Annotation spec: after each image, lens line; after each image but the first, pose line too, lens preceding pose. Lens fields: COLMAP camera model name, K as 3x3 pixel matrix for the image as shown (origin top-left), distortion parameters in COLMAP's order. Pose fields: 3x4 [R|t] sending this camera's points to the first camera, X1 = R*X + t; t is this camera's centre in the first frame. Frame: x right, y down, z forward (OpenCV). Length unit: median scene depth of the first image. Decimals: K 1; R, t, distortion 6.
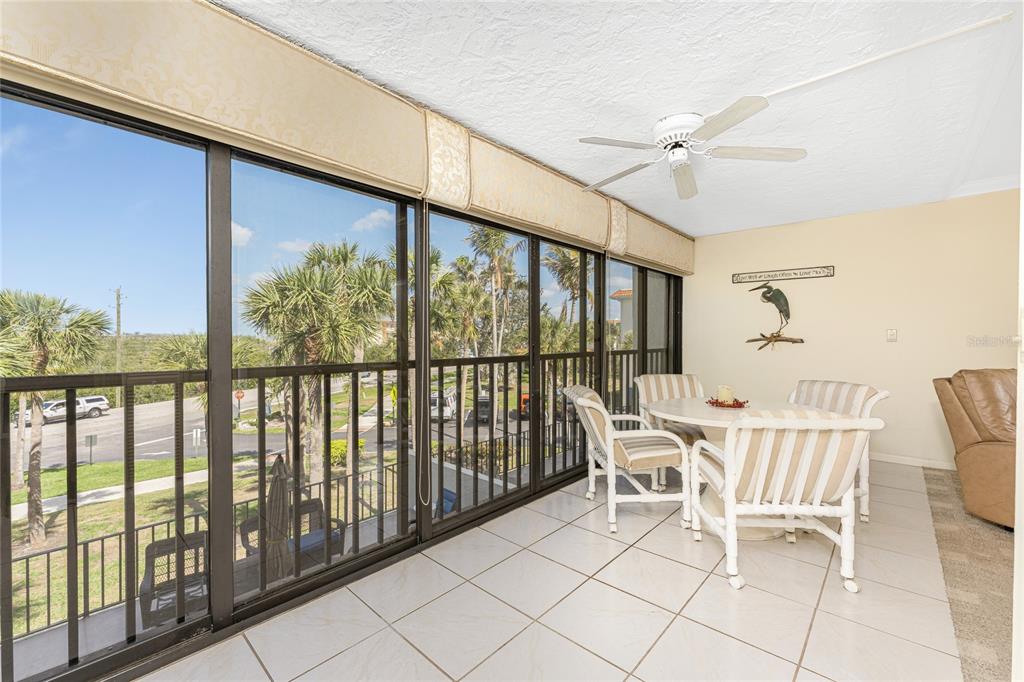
lens RADIAL K [[415.3, 0, 513.3], [0, 415.3, 346.3], [0, 0, 1]] dist [0.002931, -0.000854]
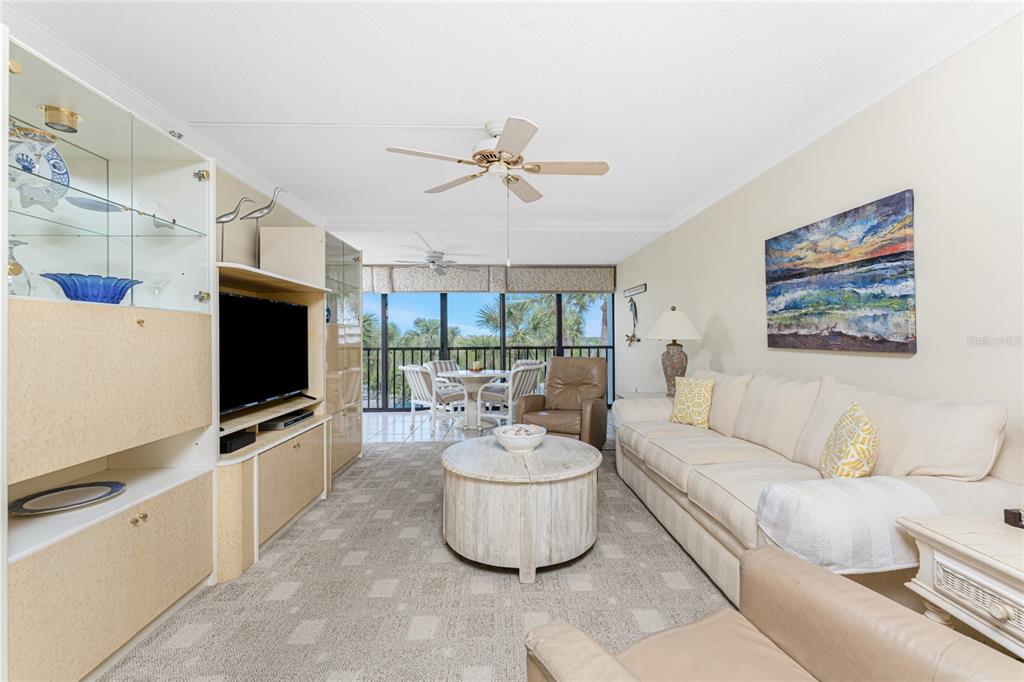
lens RADIAL K [[415.3, 0, 512.6], [0, 415.3, 334.8], [0, 0, 1]] dist [0.002931, -0.000854]
pose [[0.700277, -0.016752, -0.713674, 2.188871], [-0.002493, 0.999661, -0.025910, 0.008936], [0.713867, 0.019924, 0.699998, -0.337572]]
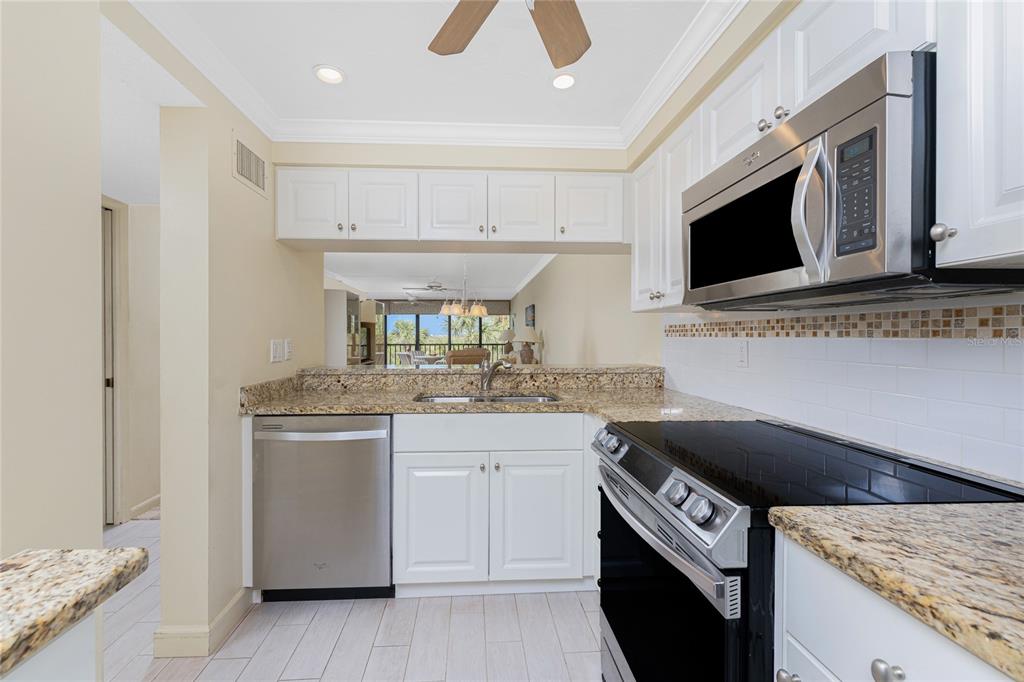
lens RADIAL K [[415.3, 0, 495.2], [0, 415.3, 343.3], [0, 0, 1]] dist [0.002931, -0.000854]
pose [[0.719671, 0.003919, -0.694304, 4.006923], [-0.011003, 0.999923, -0.005761, 0.030236], [0.694228, 0.011786, 0.719659, -1.620362]]
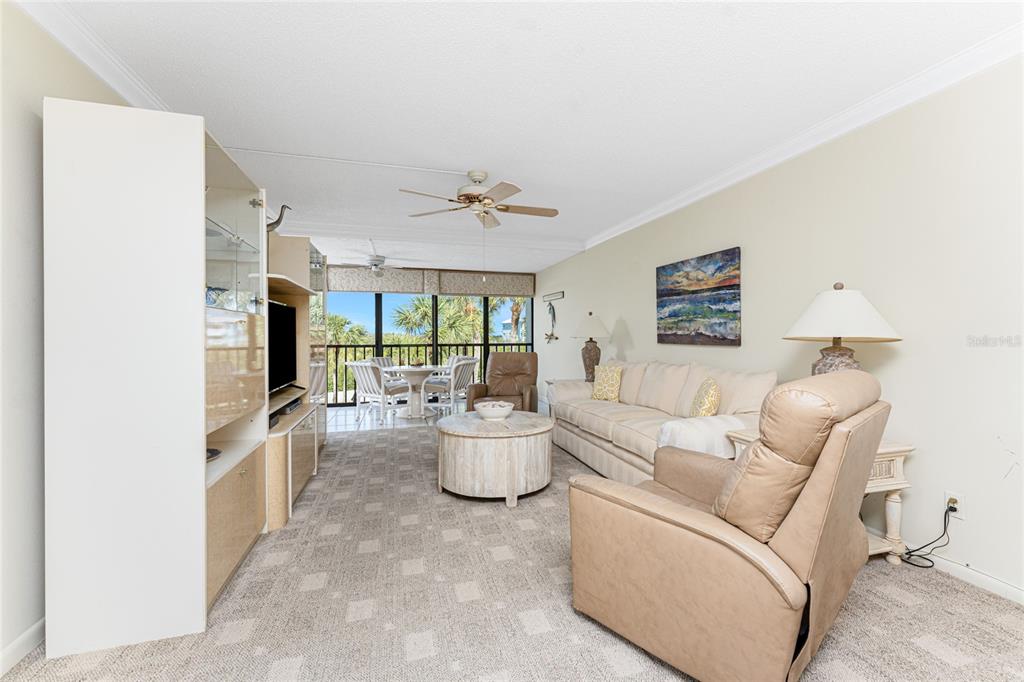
lens RADIAL K [[415.3, 0, 513.3], [0, 415.3, 337.3], [0, 0, 1]] dist [0.002931, -0.000854]
pose [[0.850594, -0.007994, -0.525762, 2.235973], [-0.001083, 0.999856, -0.016953, 0.016733], [0.525822, 0.014990, 0.850463, -0.695832]]
